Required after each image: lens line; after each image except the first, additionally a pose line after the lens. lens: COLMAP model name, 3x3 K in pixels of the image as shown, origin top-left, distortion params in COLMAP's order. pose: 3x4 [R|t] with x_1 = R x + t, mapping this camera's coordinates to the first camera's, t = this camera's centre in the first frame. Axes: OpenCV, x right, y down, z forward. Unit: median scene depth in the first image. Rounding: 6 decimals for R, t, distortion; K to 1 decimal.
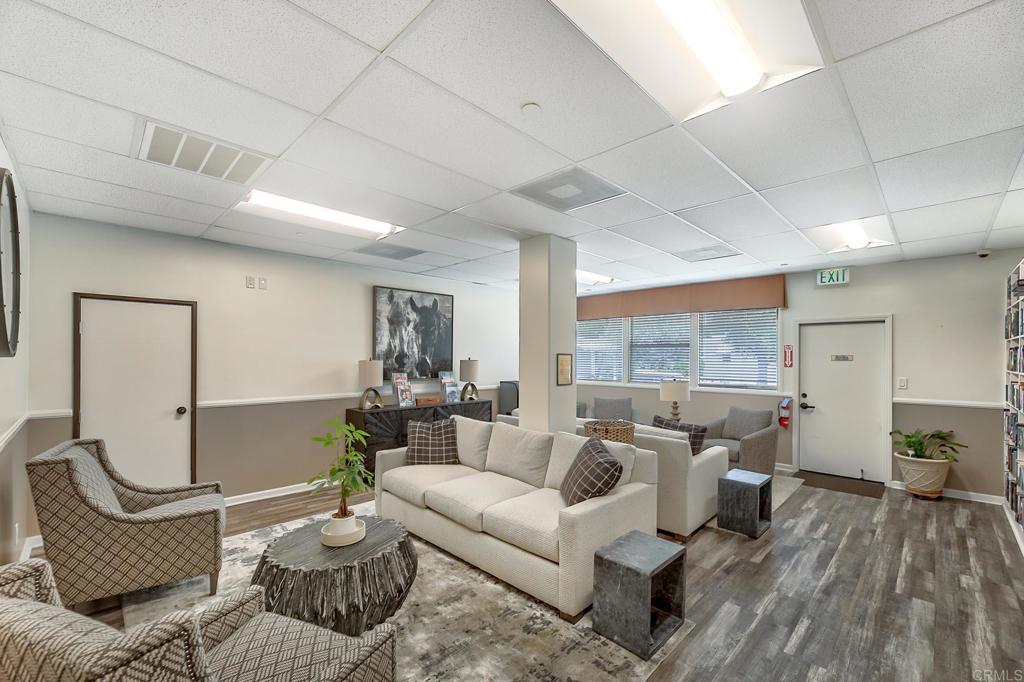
lens RADIAL K [[421.5, 0, 519.0], [0, 421.5, 360.2], [0, 0, 1]] dist [0.000333, 0.000014]
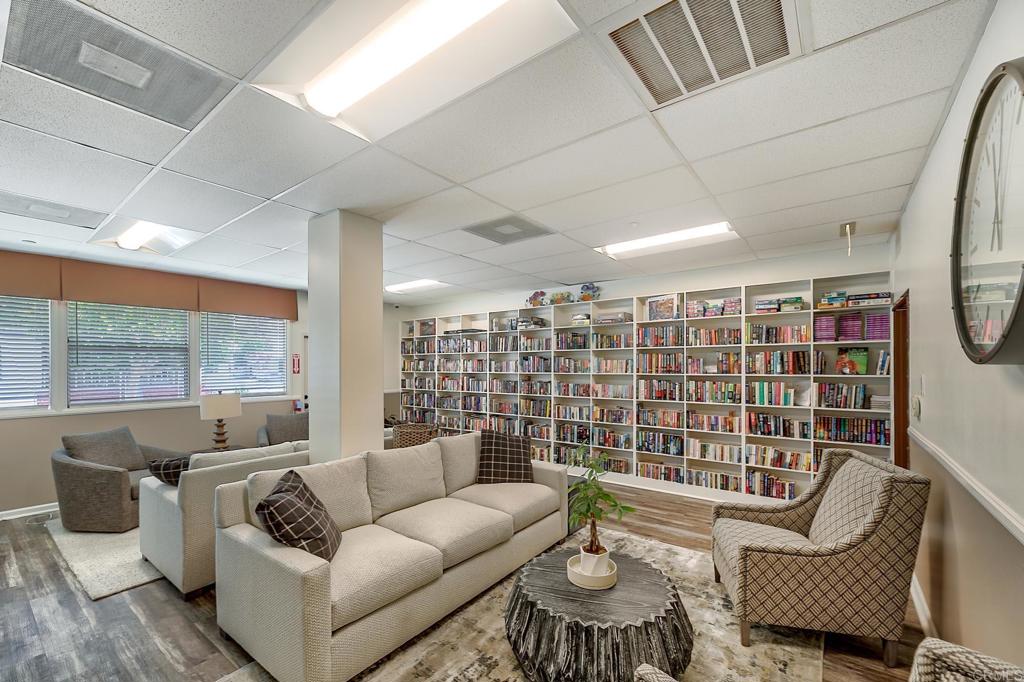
lens RADIAL K [[421.5, 0, 519.0], [0, 421.5, 360.2], [0, 0, 1]] dist [0.000333, 0.000014]
pose [[-0.137442, 0.009935, 0.990460, -0.566276], [0.011855, 0.999895, -0.008385, -0.002184], [-0.990439, 0.010589, -0.137545, 0.575187]]
